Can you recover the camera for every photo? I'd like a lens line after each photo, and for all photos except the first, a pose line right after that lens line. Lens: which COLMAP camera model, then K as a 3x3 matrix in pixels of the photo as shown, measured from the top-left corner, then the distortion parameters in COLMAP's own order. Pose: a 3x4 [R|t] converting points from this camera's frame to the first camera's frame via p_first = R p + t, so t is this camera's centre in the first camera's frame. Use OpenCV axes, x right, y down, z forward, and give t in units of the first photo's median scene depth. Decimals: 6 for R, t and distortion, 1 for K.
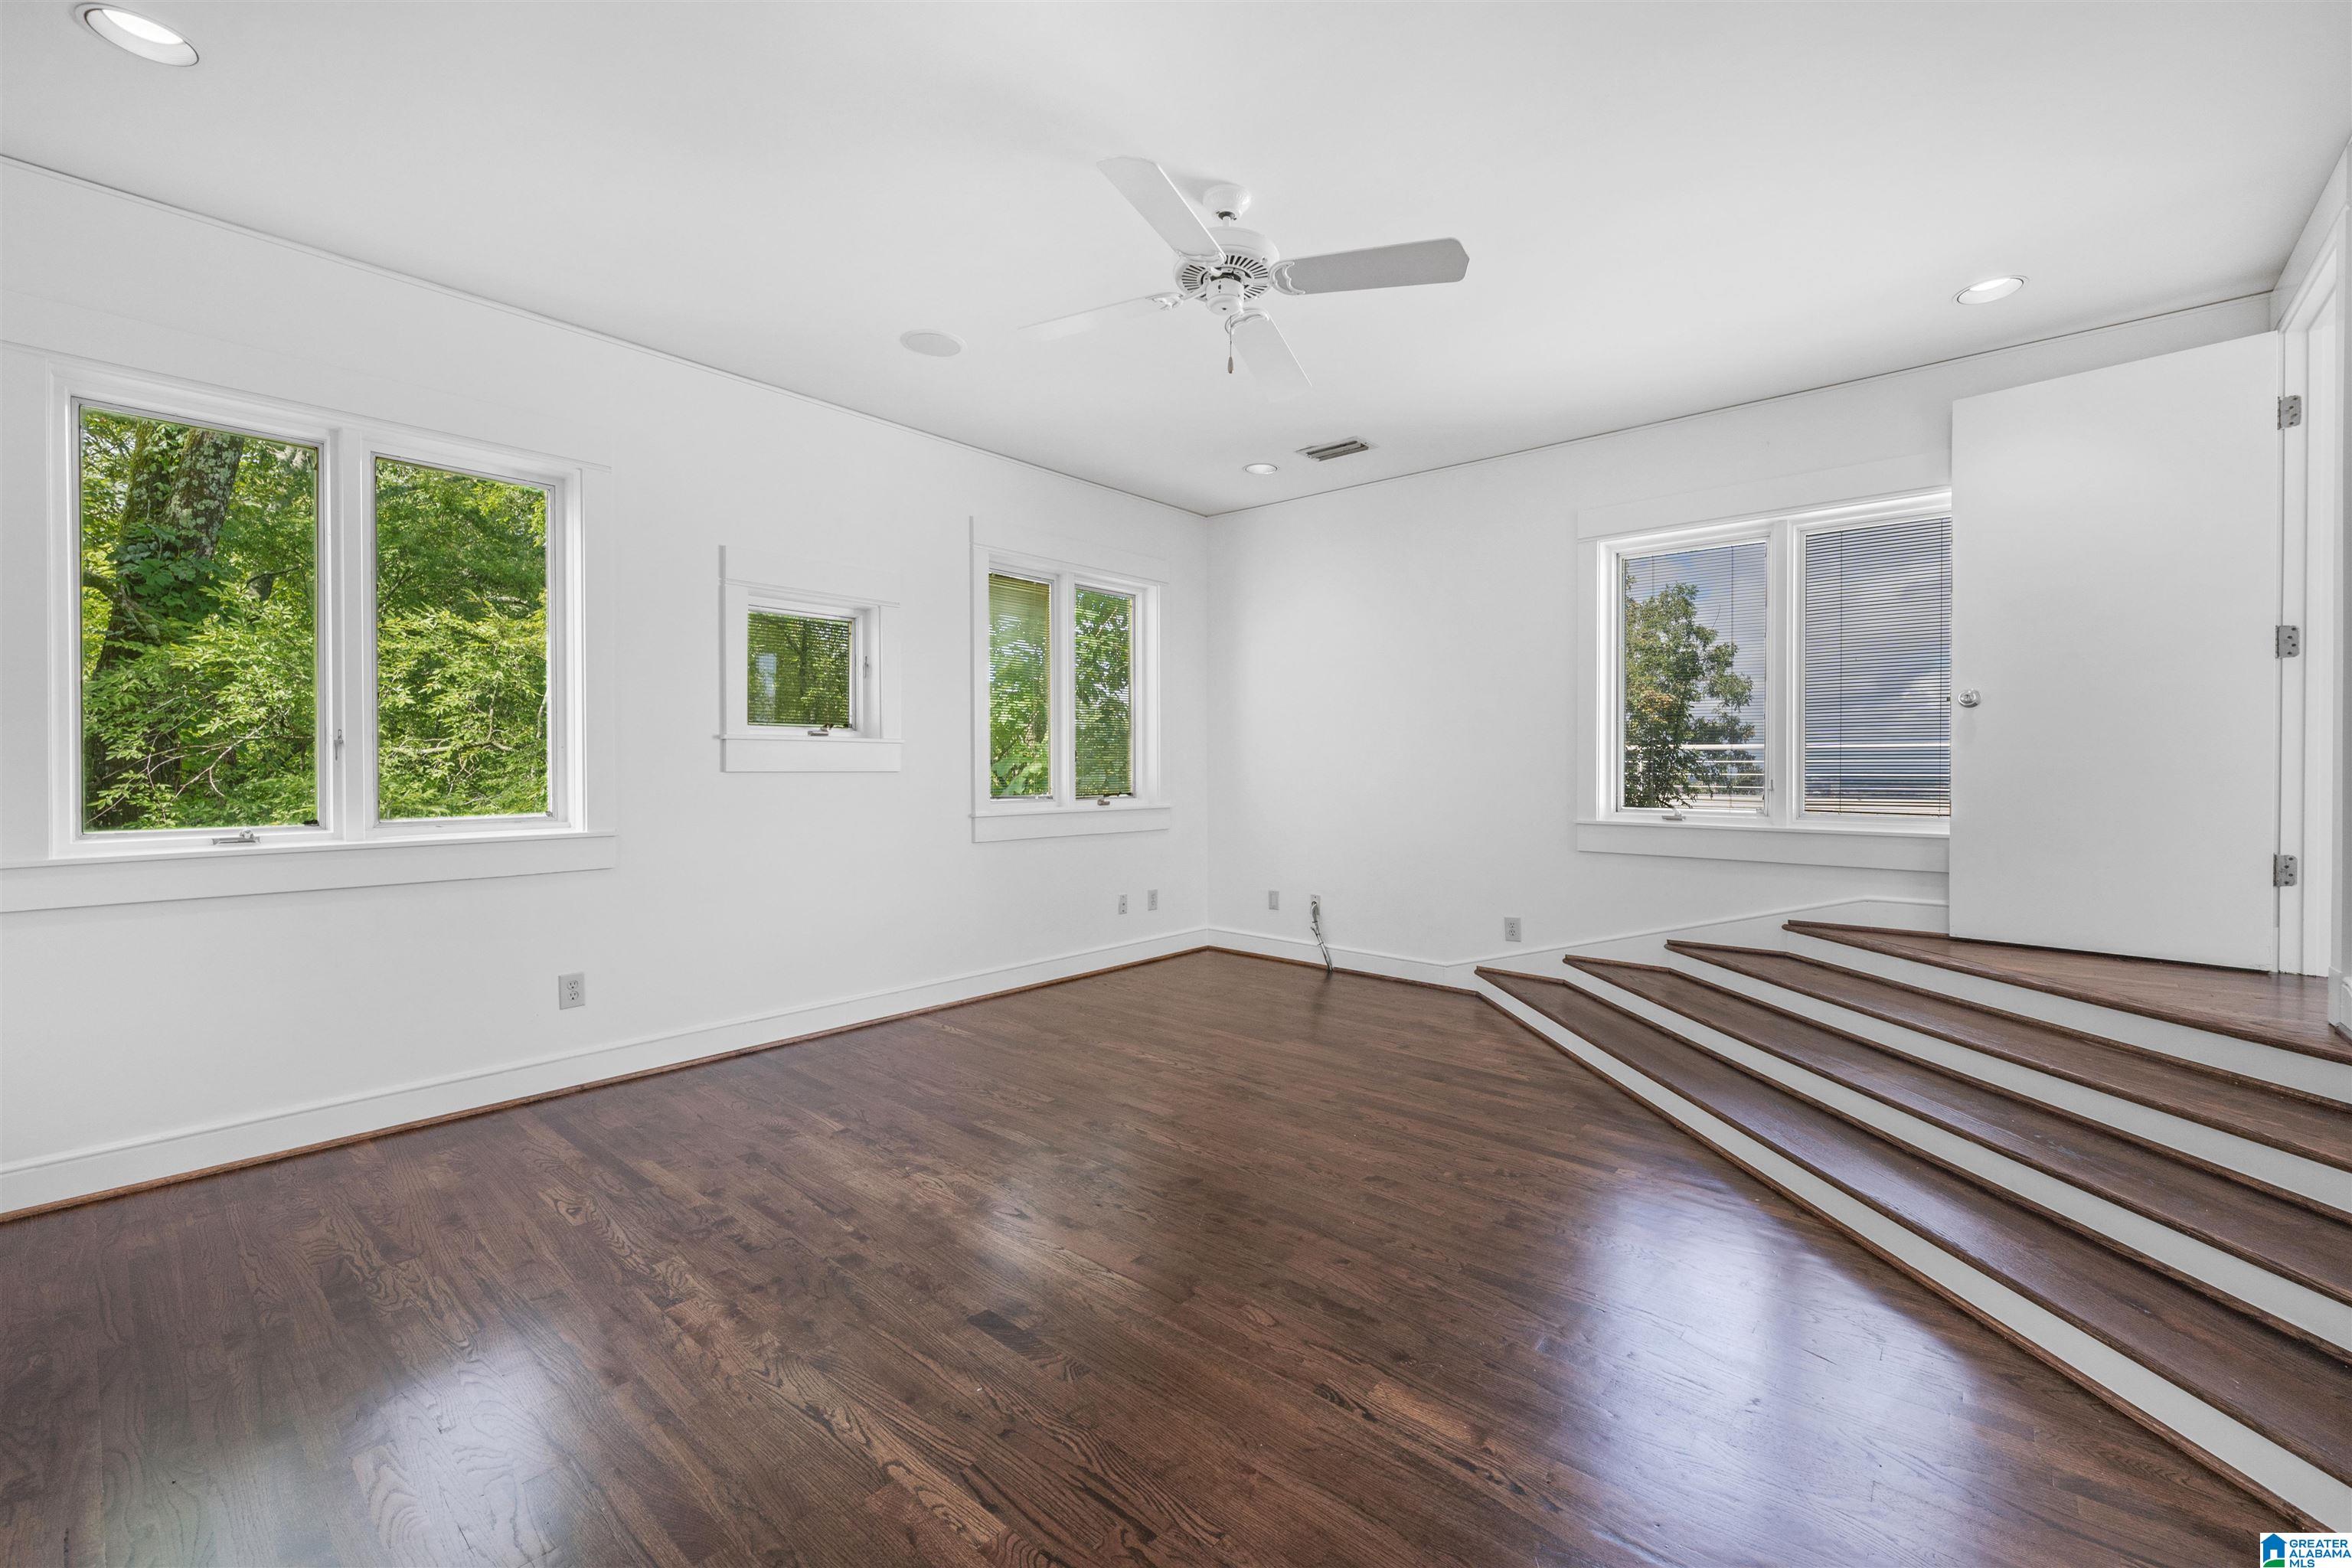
lens RADIAL K [[971.2, 0, 1188.9], [0, 971.2, 770.2], [0, 0, 1]] dist [-0.001600, -0.000240]
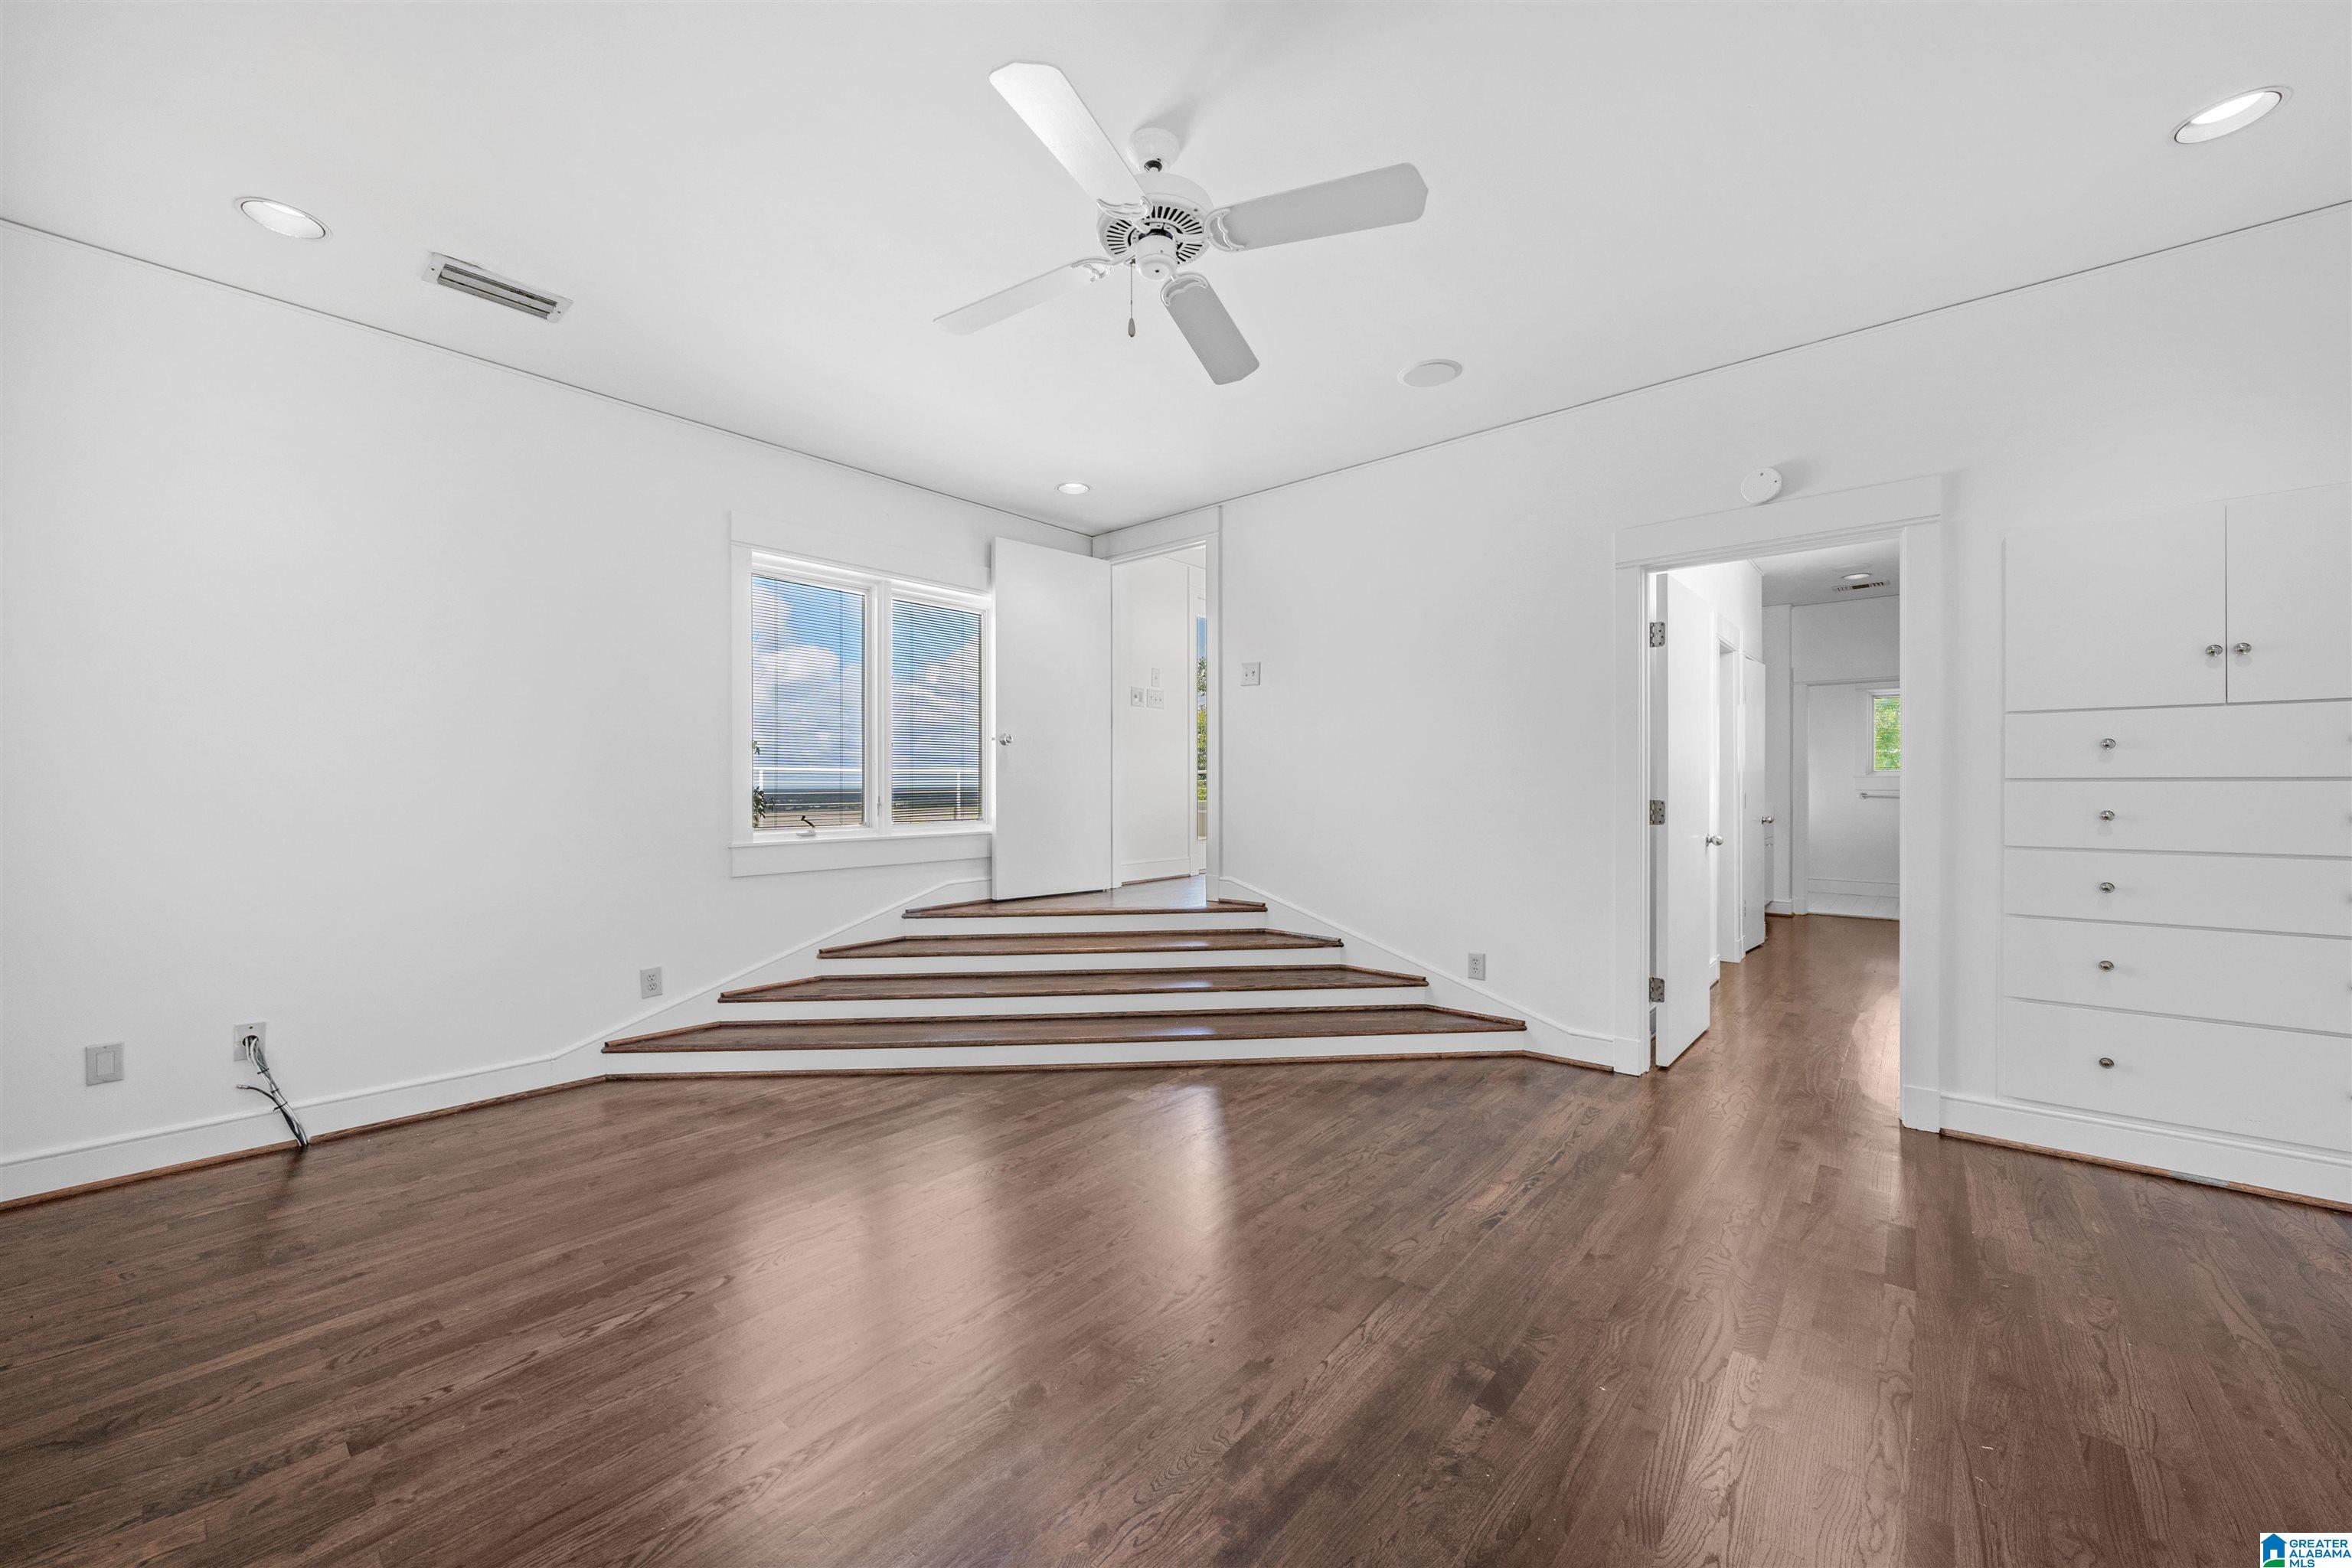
lens RADIAL K [[905.1, 0, 1181.2], [0, 905.1, 790.4], [0, 0, 1]] dist [0.009503, 0.000086]
pose [[-0.013493, -0.007778, 0.999879, -0.525929], [0.006170, 0.999950, 0.007861, -0.004832], [-0.999890, 0.006275, -0.013445, 0.651249]]
